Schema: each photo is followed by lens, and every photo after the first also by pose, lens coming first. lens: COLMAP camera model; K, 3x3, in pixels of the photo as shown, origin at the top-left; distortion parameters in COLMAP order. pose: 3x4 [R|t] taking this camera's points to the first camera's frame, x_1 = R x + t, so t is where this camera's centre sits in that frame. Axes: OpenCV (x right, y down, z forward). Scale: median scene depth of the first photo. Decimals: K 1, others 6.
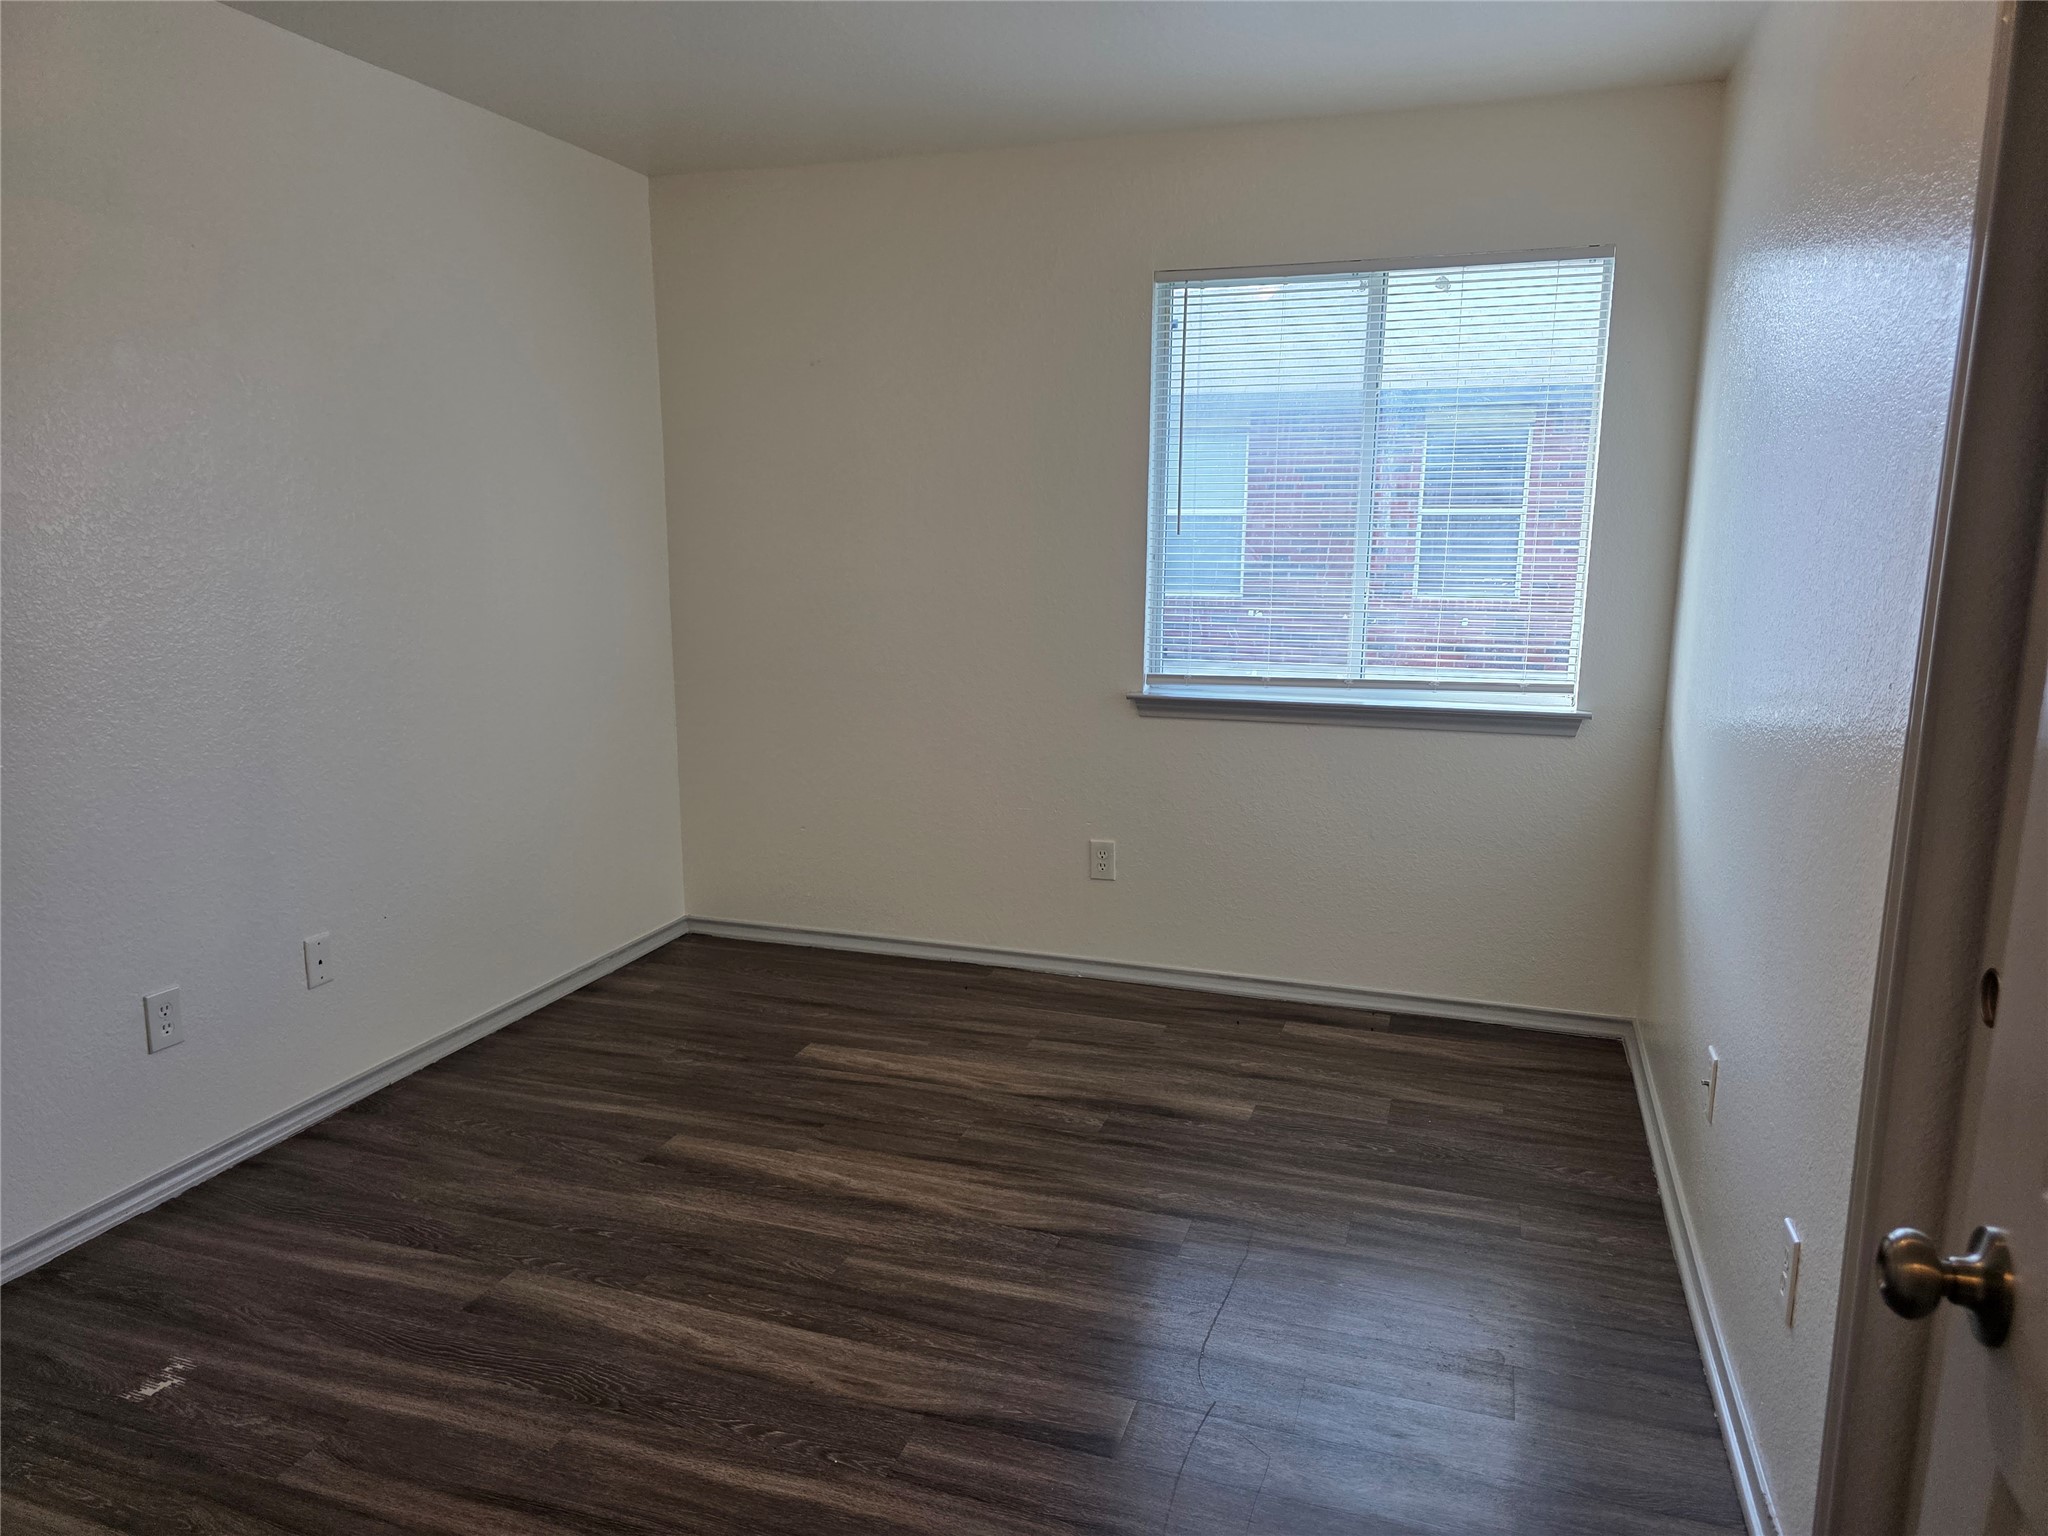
lens RADIAL K [[1388.1, 0, 1024.3], [0, 1388.1, 766.9], [0, 0, 1]] dist [0.012257, -0.009163]
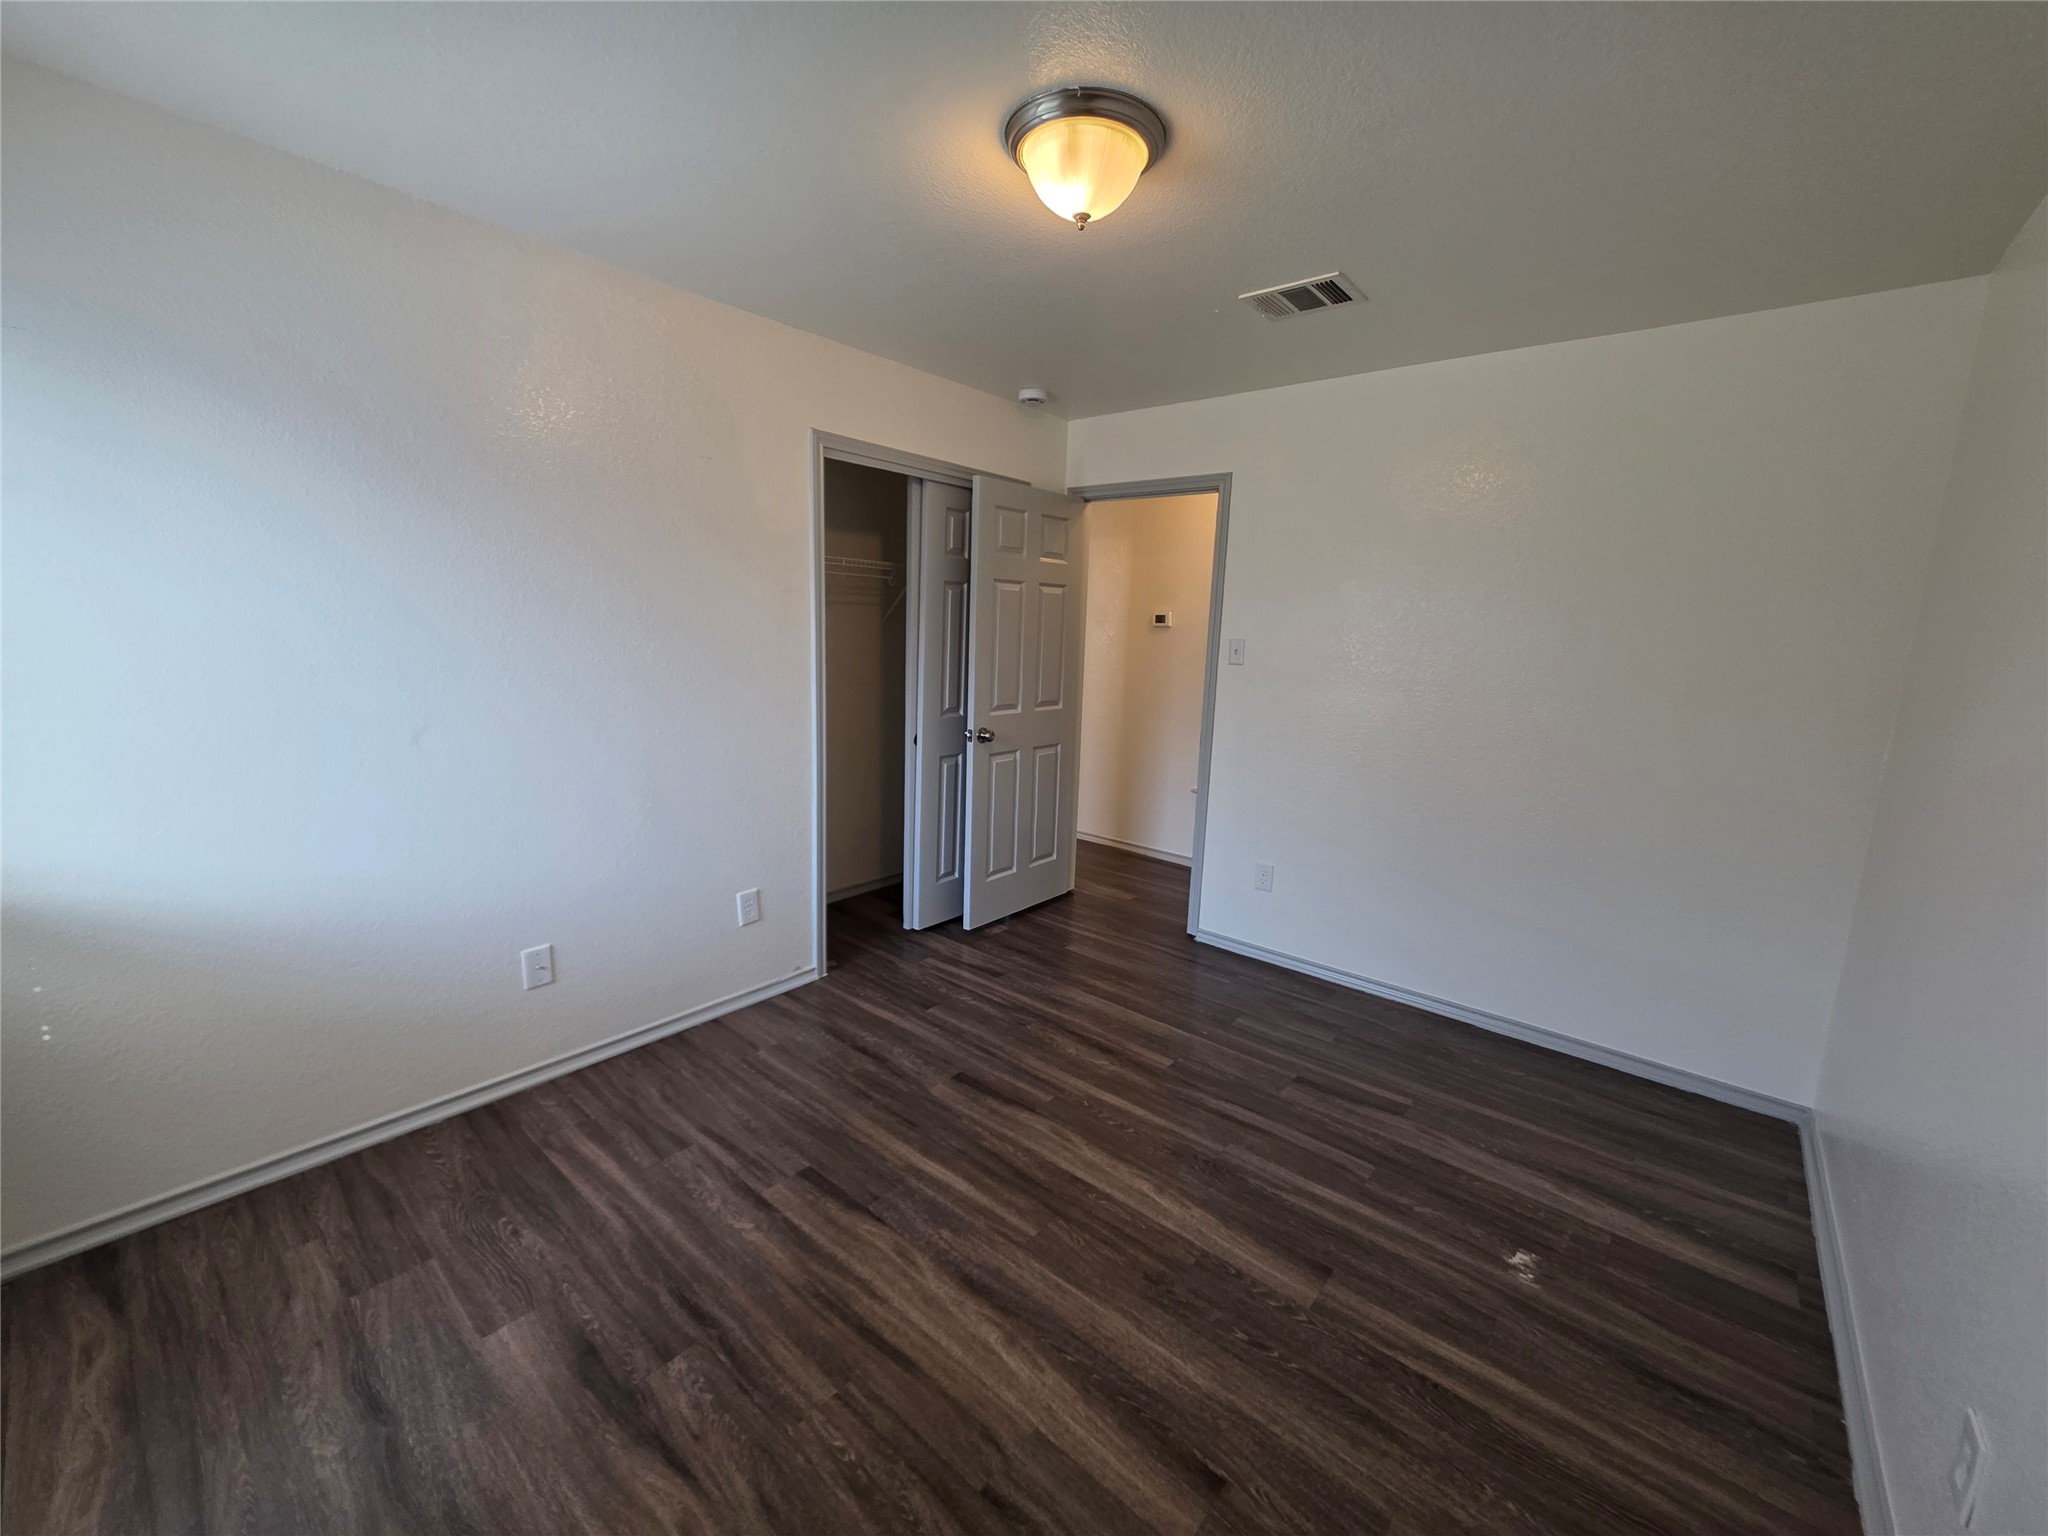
lens RADIAL K [[821.0, 0, 1023.0], [0, 821.0, 768.1], [0, 0, 1]] dist [-0.001708, -0.000080]
pose [[-0.928009, -0.103077, 0.358015, -0.346031], [0.025930, 0.940763, 0.338071, -0.294559], [-0.371654, 0.323017, -0.870364, 1.547662]]
